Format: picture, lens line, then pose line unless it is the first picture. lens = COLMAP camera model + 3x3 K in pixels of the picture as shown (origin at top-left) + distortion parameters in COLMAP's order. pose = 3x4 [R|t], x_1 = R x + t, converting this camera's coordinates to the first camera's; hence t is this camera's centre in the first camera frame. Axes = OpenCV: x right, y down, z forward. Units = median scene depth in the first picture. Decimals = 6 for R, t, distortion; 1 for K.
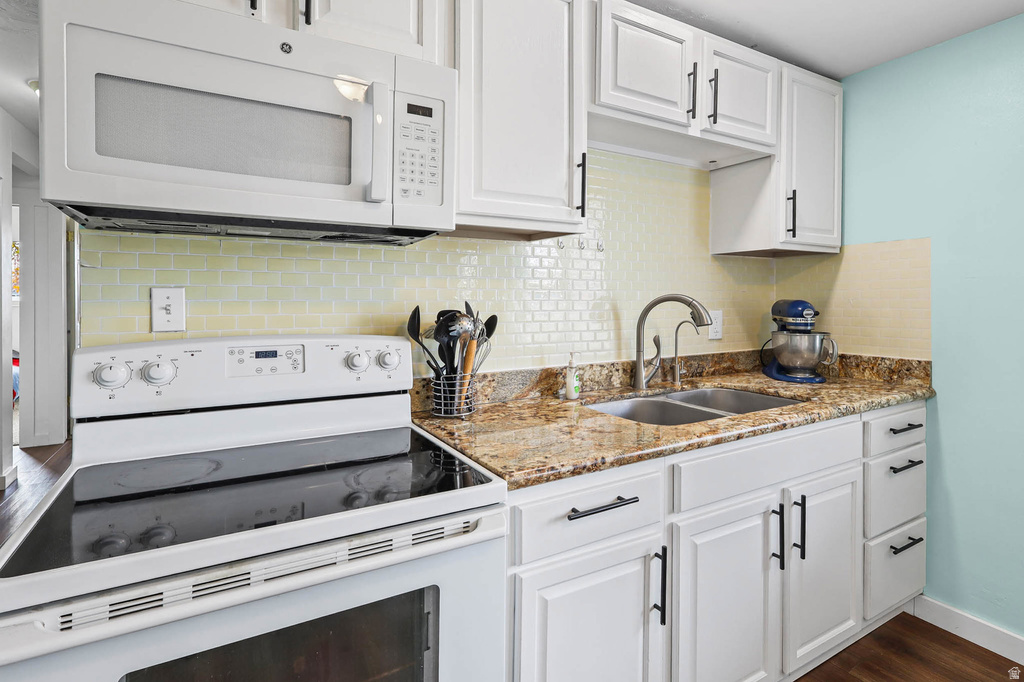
lens RADIAL K [[487.5, 0, 515.6], [0, 487.5, 300.4], [0, 0, 1]] dist [-0.001209, -0.000154]
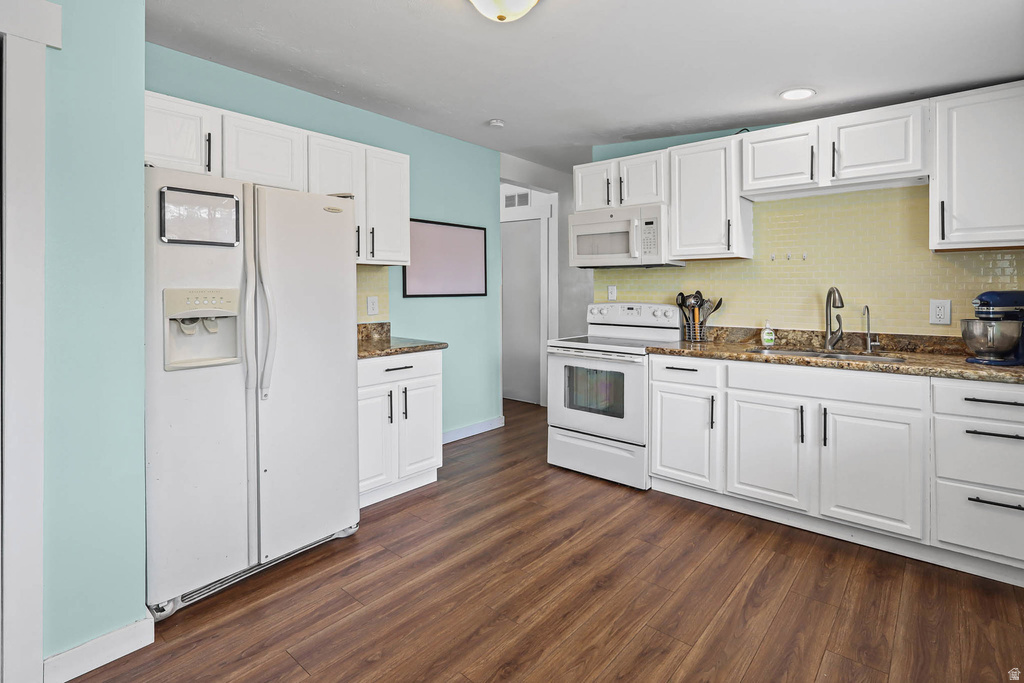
lens RADIAL K [[439.3, 0, 573.8], [0, 439.3, 293.6], [0, 0, 1]] dist [-0.001239, 0.000287]
pose [[0.444745, 0.008550, -0.895616, 1.437359], [-0.004724, 0.999963, 0.007201, 0.003047], [0.895645, 0.001028, 0.444769, -0.400757]]
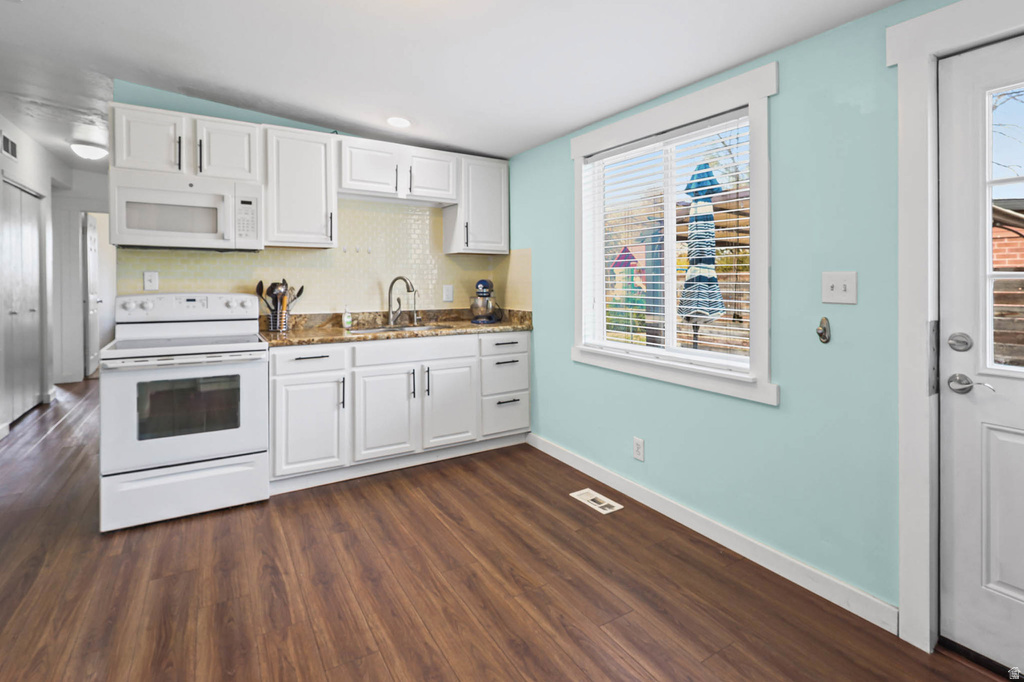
lens RADIAL K [[444.1, 0, 443.1], [0, 444.1, 282.2], [0, 0, 1]] dist [-0.000655, 0.000118]
pose [[0.998694, 0.006535, -0.050668, 0.703494], [-0.006372, 0.999974, 0.003377, 0.006431], [0.050689, -0.003050, 0.998710, -0.937320]]
